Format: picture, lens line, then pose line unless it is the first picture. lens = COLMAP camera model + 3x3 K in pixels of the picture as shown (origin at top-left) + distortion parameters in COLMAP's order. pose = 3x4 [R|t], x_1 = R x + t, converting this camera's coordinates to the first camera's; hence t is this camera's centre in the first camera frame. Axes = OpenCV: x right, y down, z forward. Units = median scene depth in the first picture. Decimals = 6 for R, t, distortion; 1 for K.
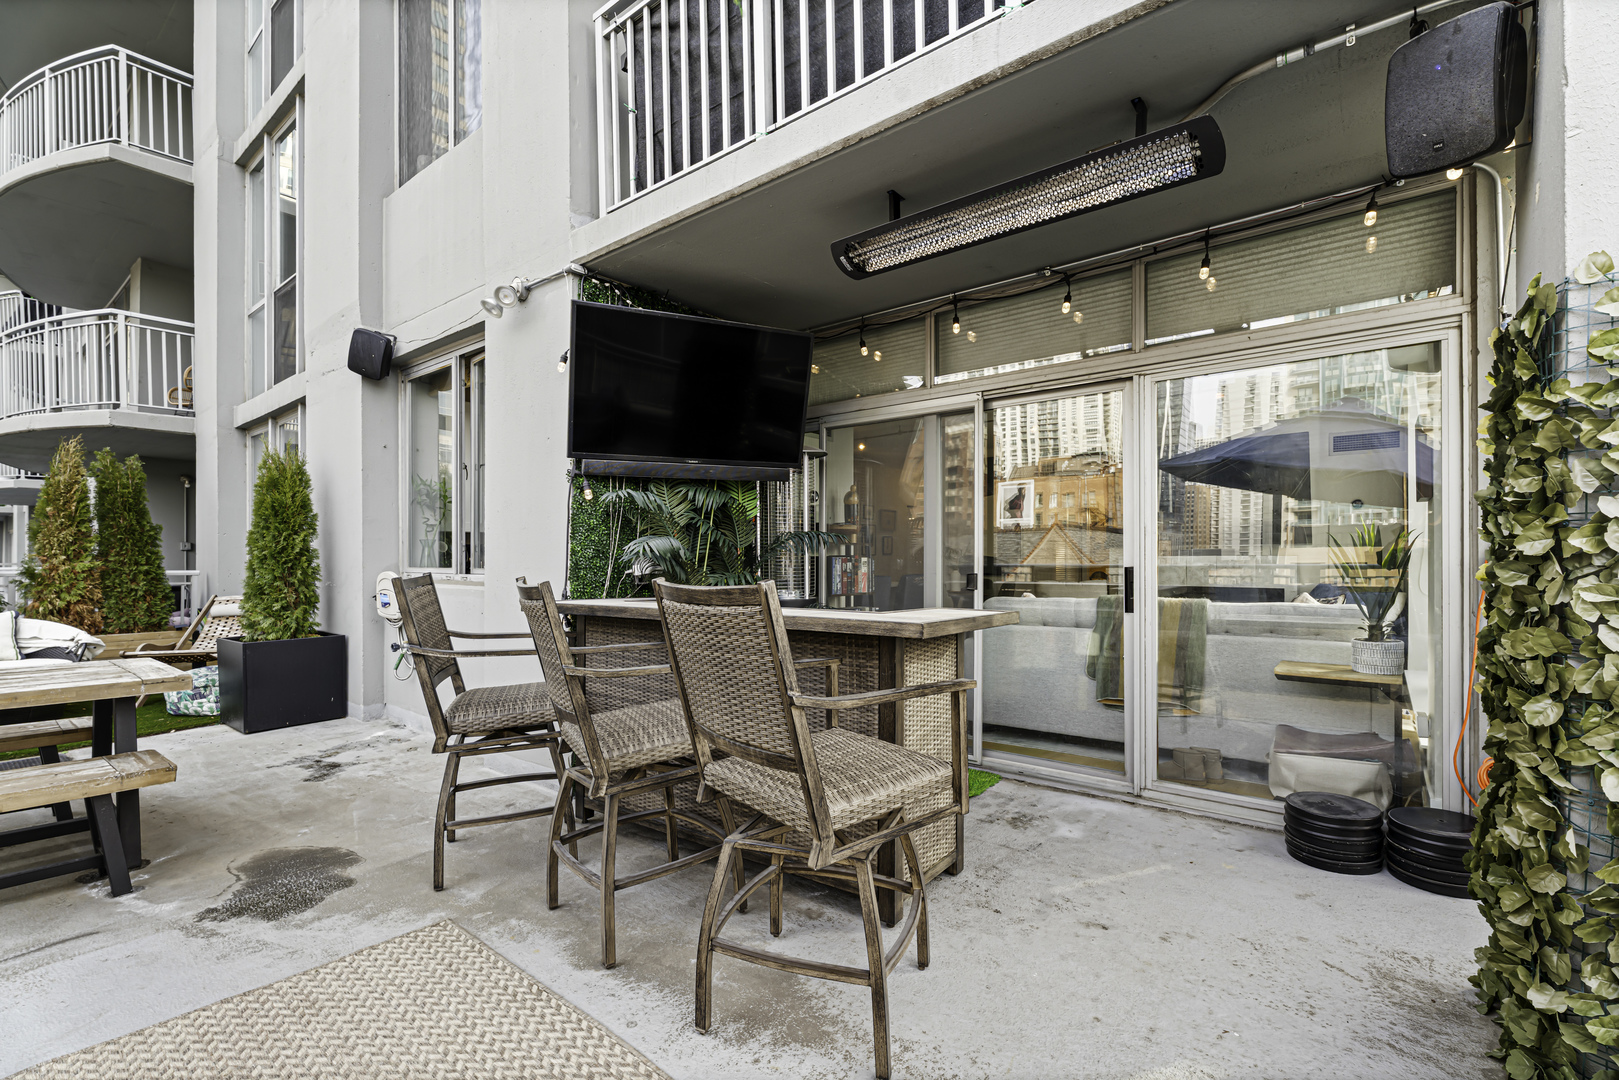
lens RADIAL K [[723.1, 0, 819.7], [0, 723.1, 554.7], [0, 0, 1]] dist [0.003613, -0.002142]
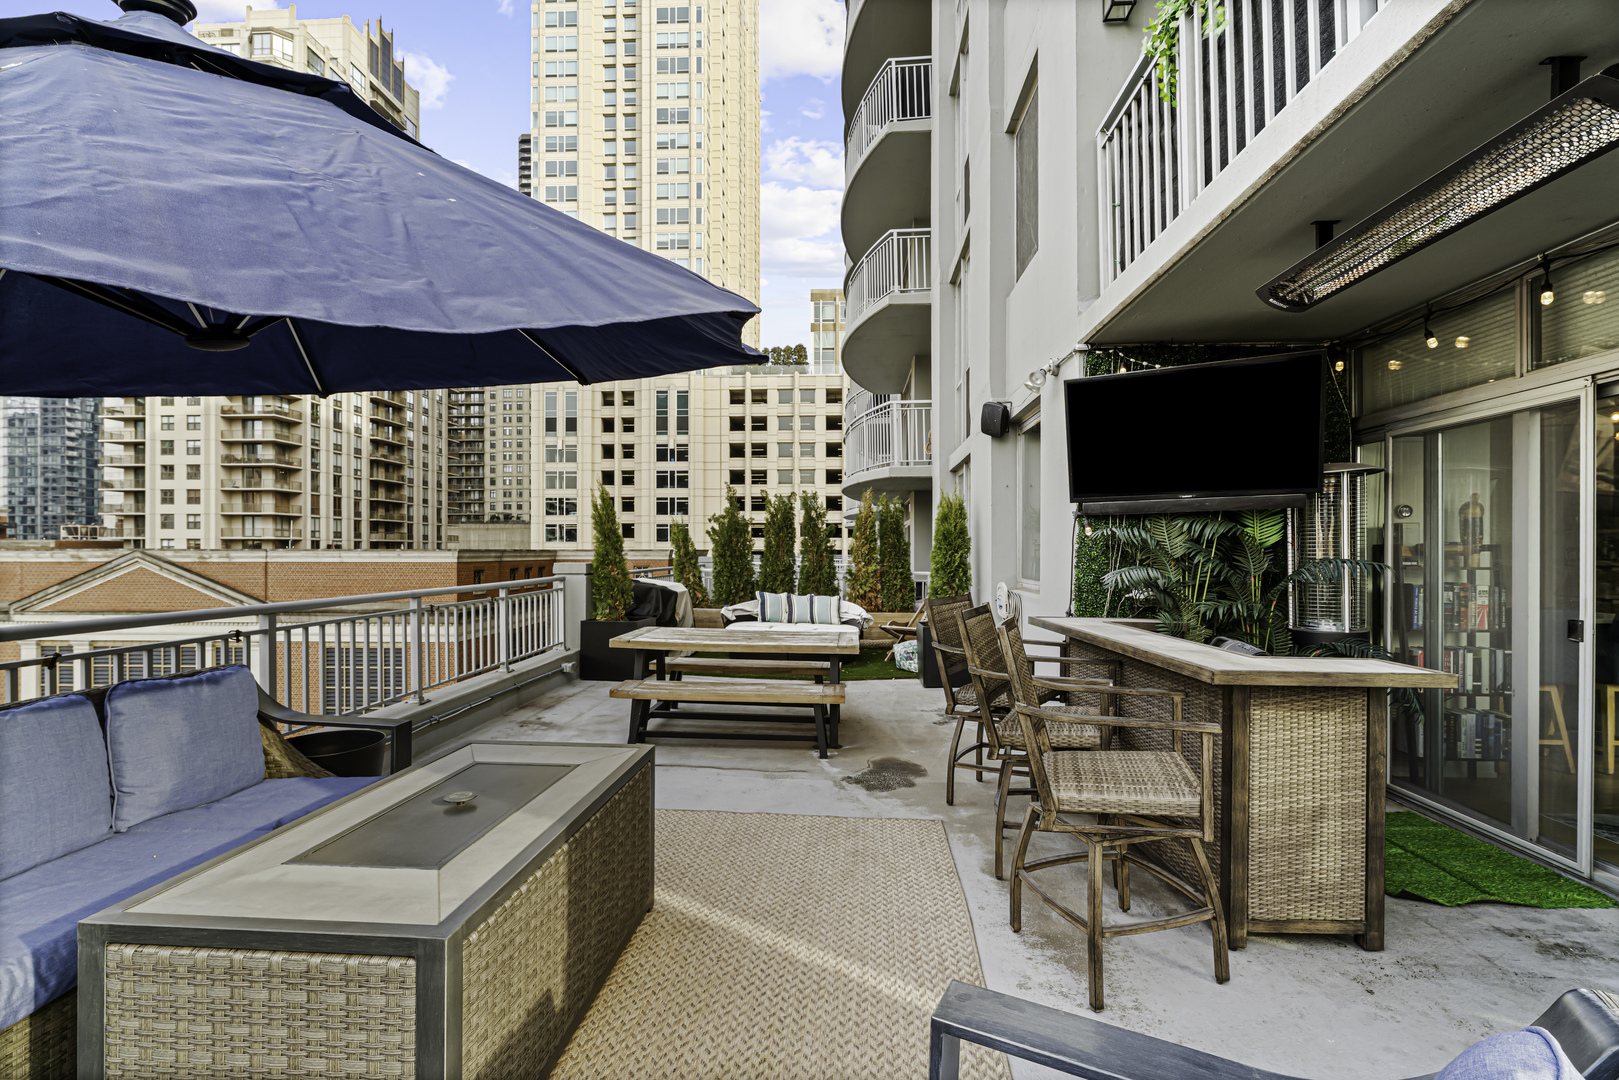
lens RADIAL K [[723.1, 0, 807.7], [0, 723.1, 548.0], [0, 0, 1]] dist [0.003613, -0.002142]
pose [[0.581382, -0.002677, -0.813626, 0.311724], [0.001980, 0.999996, -0.001875, -0.042377], [0.813628, -0.000521, 0.581385, -0.072587]]
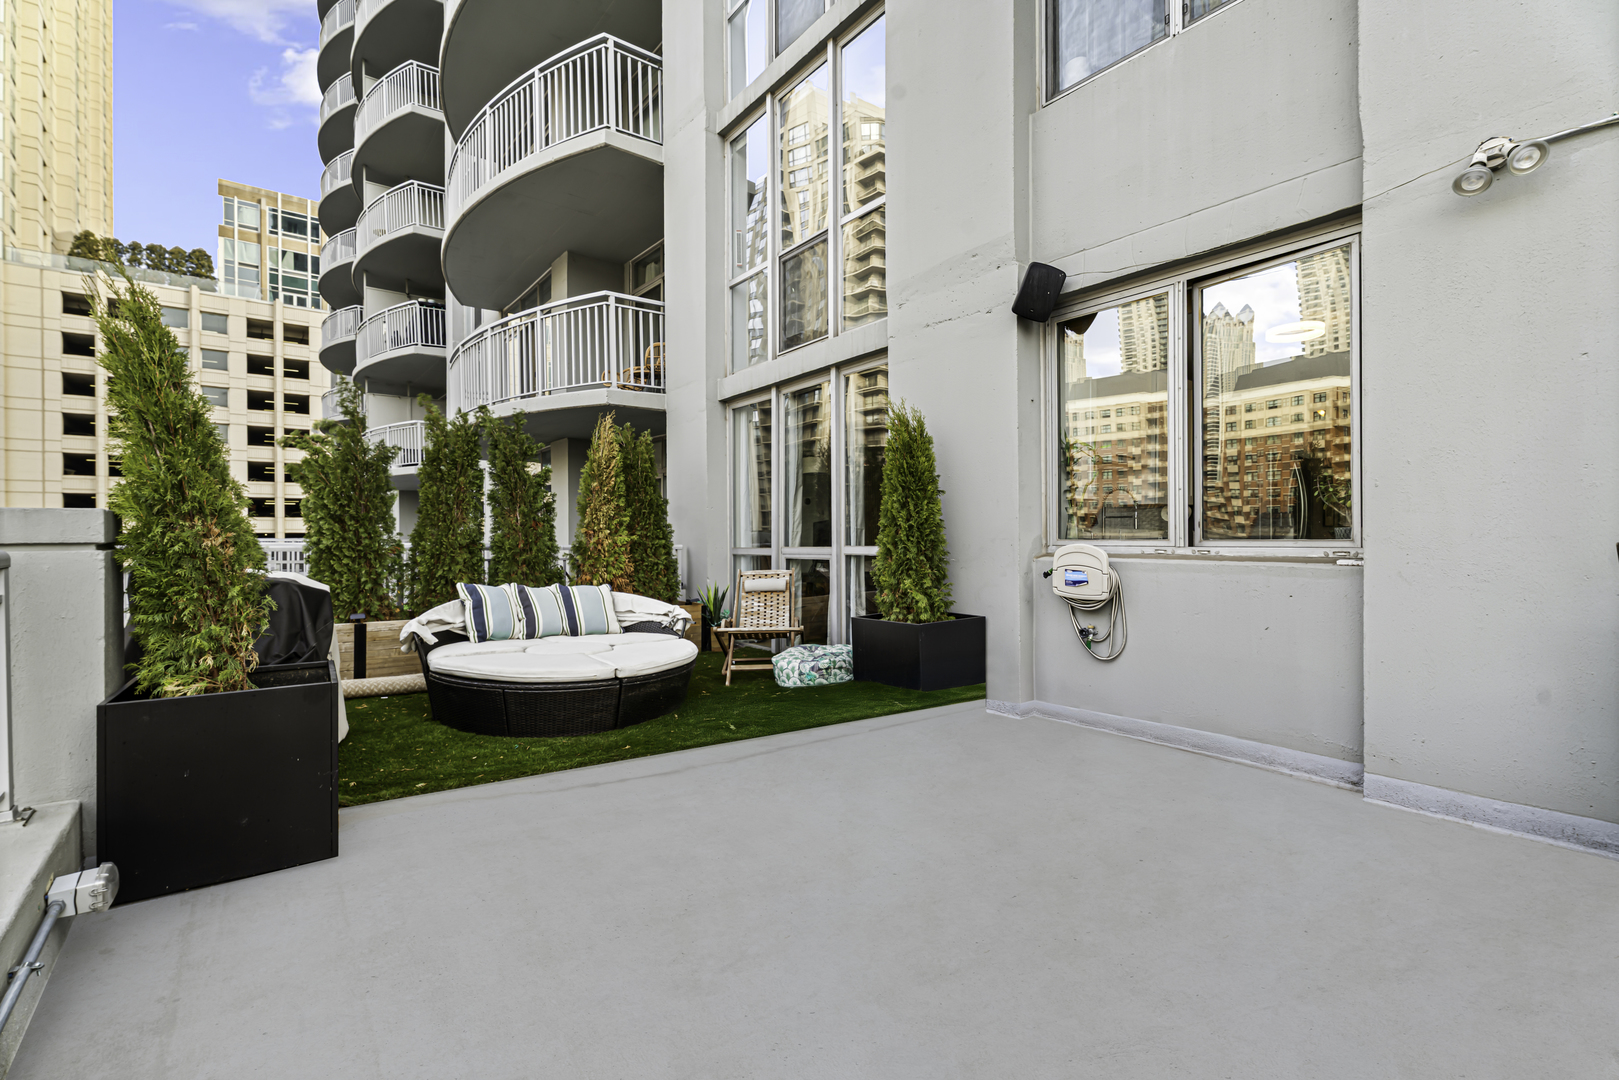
lens RADIAL K [[723.1, 0, 821.4], [0, 723.1, 537.0], [0, 0, 1]] dist [0.003613, -0.002142]
pose [[0.973230, -0.000974, -0.229832, -0.783508], [0.002223, 0.999984, 0.005173, 0.010268], [0.229824, -0.005545, 0.973216, 0.118157]]
